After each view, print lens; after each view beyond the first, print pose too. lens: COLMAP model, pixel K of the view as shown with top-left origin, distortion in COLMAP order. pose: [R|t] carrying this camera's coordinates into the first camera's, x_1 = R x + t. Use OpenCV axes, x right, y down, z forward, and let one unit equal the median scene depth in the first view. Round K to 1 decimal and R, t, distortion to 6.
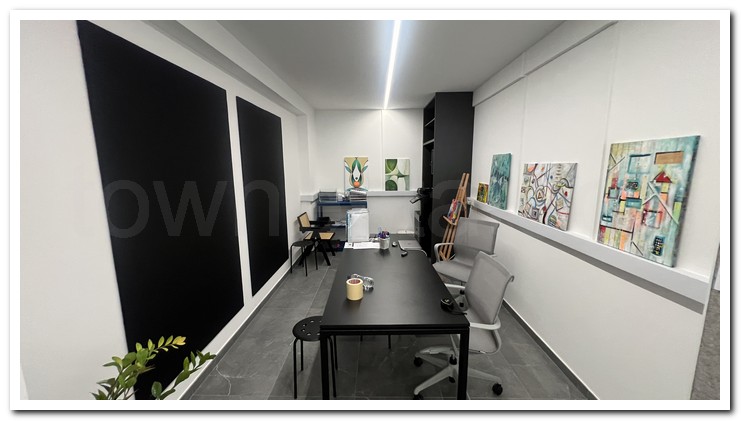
lens RADIAL K [[280.3, 0, 367.3], [0, 280.3, 208.9], [0, 0, 1]] dist [-0.006128, 0.001391]
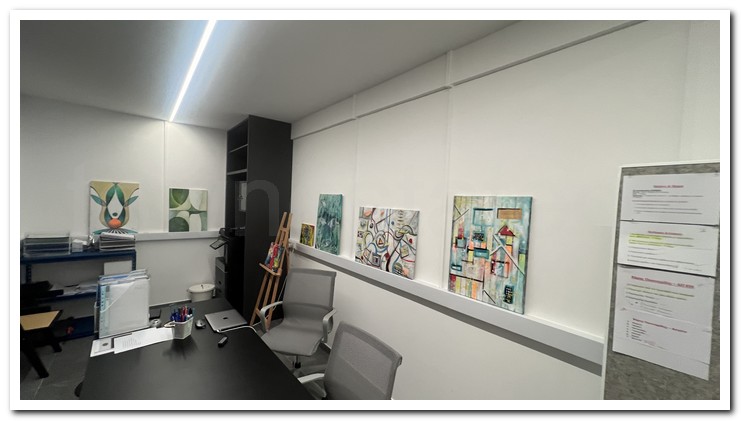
lens RADIAL K [[280.3, 0, 369.7], [0, 280.3, 209.5], [0, 0, 1]] dist [-0.006128, 0.001391]
pose [[0.752396, 0.021757, 0.658351, -0.037460], [0.051472, 0.994456, -0.091690, -0.056508], [-0.656697, 0.102874, 0.747105, 0.235936]]
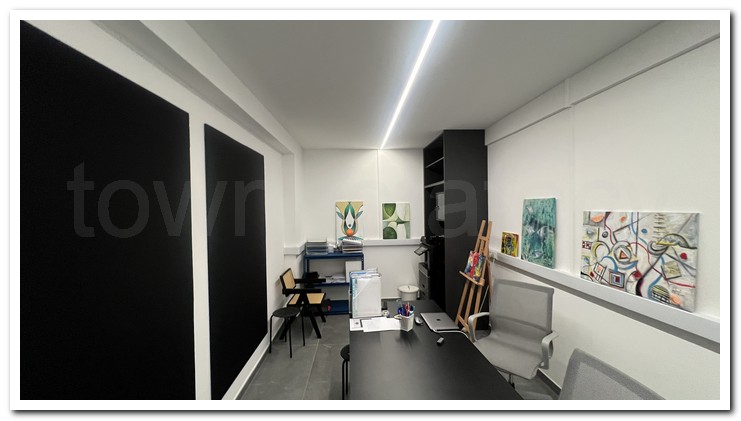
lens RADIAL K [[280.3, 0, 368.5], [0, 280.3, 209.5], [0, 0, 1]] dist [-0.006128, 0.001391]
pose [[0.997128, -0.006938, 0.075418, -0.084703], [0.017875, 0.989221, -0.145333, -0.057104], [-0.073597, 0.146264, 0.986504, 0.245769]]
